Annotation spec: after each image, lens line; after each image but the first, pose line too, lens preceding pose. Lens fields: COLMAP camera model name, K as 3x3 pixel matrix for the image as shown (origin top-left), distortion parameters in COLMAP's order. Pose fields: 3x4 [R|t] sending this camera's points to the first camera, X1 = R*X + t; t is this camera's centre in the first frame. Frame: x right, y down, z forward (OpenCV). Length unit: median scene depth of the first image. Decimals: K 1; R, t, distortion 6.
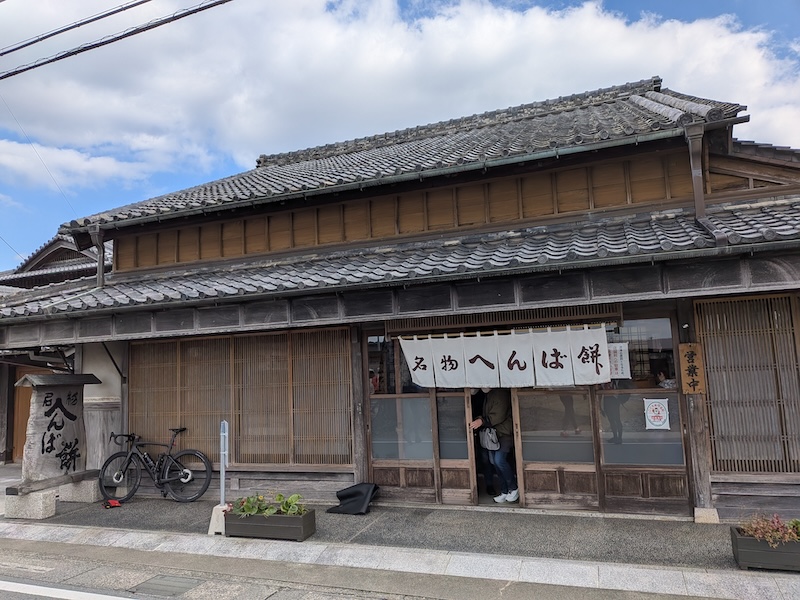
lens RADIAL K [[559.5, 0, 398.4], [0, 559.5, 318.2], [0, 0, 1]] dist [0.046078, -0.037956]
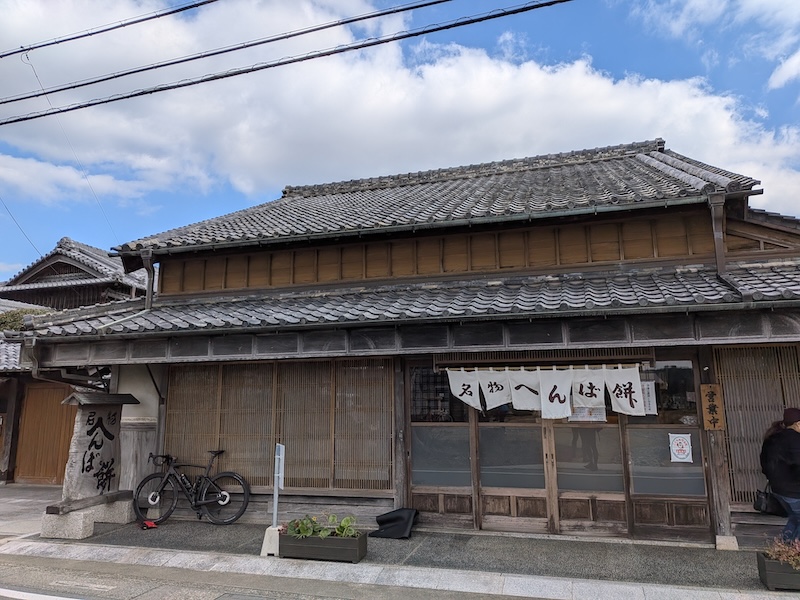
lens RADIAL K [[572.4, 0, 400.0], [0, 572.4, 300.0], [0, 0, 1]] dist [0.023194, -0.011785]
pose [[0.996719, 0.042692, 0.068772, -0.166732], [-0.037272, 0.996237, -0.078251, -0.008417], [-0.071854, 0.075431, 0.994559, -0.092744]]
